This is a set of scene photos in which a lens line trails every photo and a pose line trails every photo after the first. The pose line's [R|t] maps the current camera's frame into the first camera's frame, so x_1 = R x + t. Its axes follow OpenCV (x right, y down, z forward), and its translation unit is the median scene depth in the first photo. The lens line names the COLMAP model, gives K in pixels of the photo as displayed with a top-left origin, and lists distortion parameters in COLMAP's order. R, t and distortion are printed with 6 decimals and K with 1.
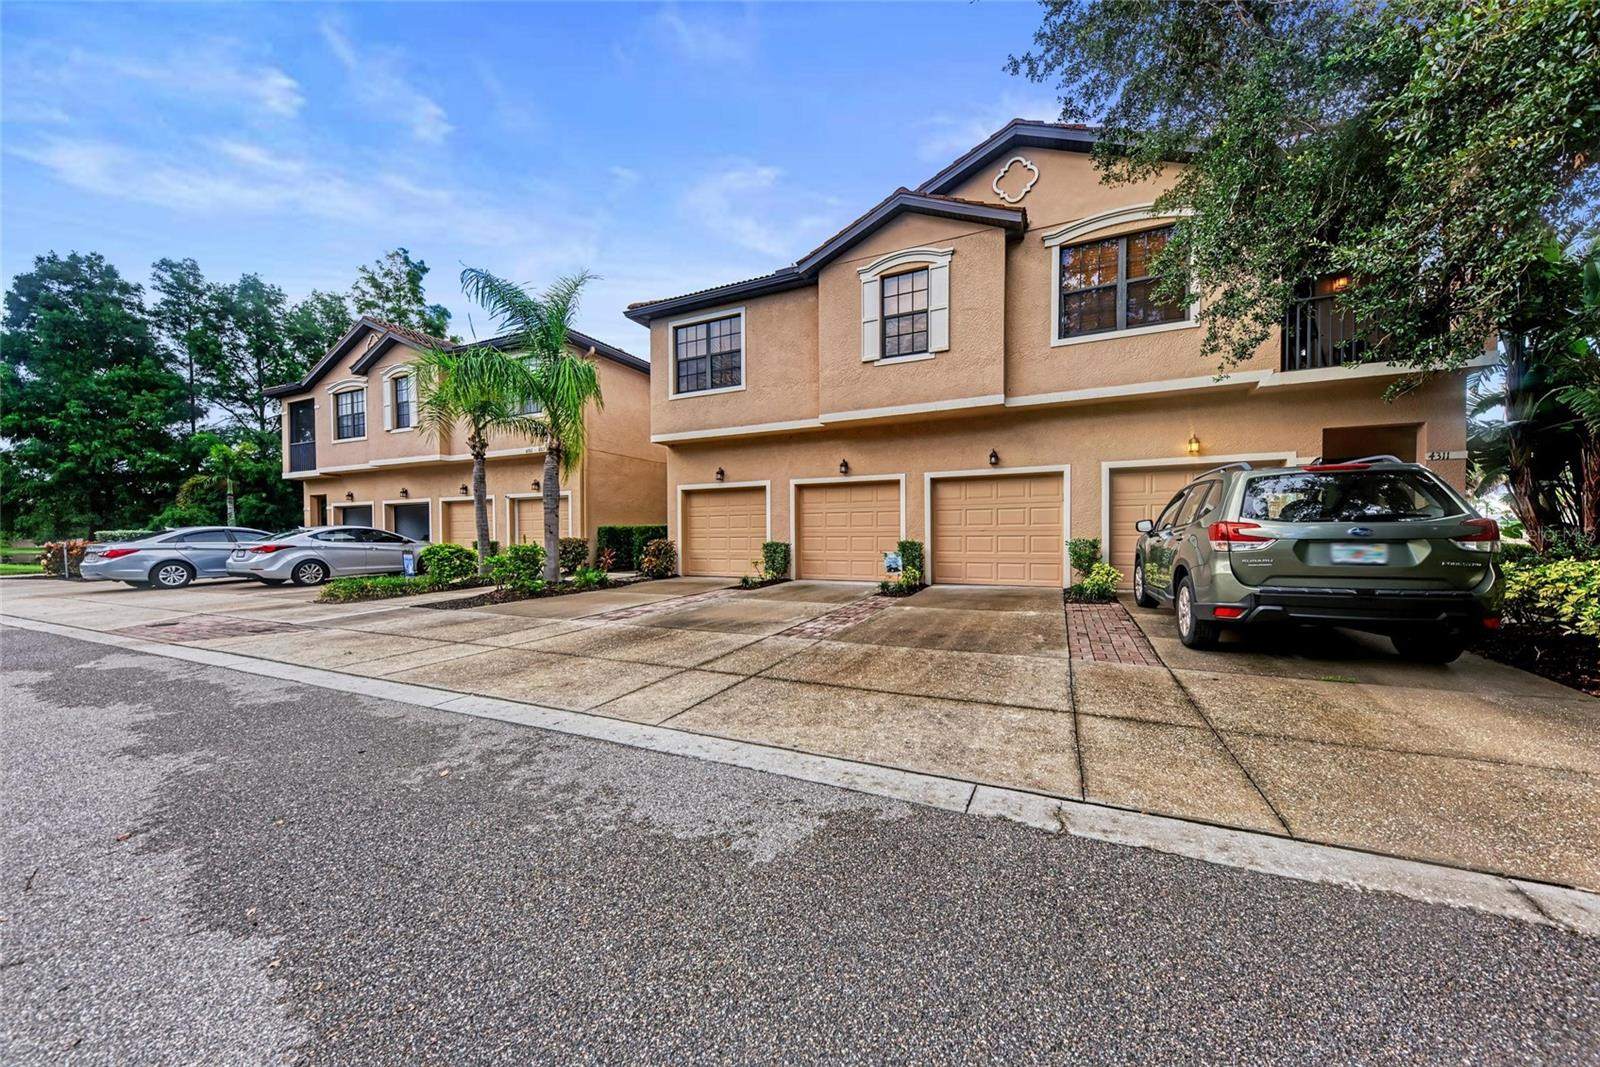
lens RADIAL K [[550.3, 0, 796.9], [0, 550.3, 539.5], [0, 0, 1]] dist [0.003801, 0.000116]
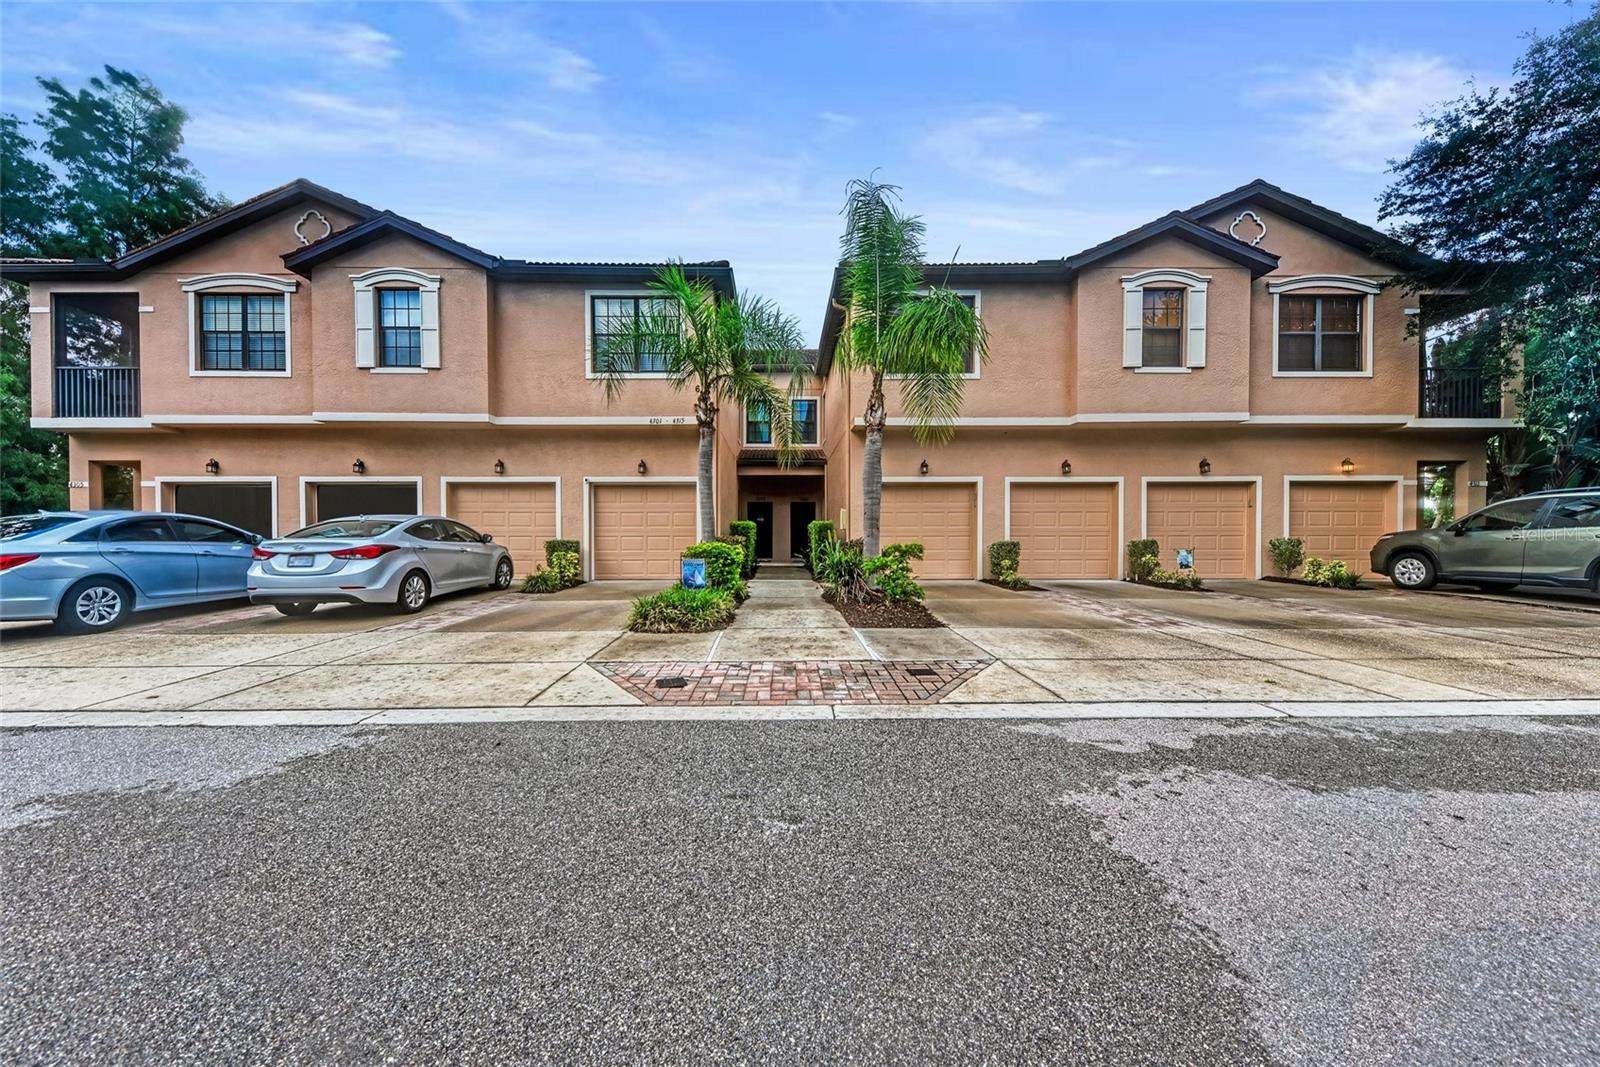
lens RADIAL K [[518.8, 0, 795.1], [0, 518.8, 536.0], [0, 0, 1]] dist [0.002530, 0.000009]
pose [[0.906316, 0.005368, 0.422567, -0.790821], [-0.001512, 0.999954, -0.009461, 0.006097], [-0.422598, 0.007936, 0.906282, 0.347899]]
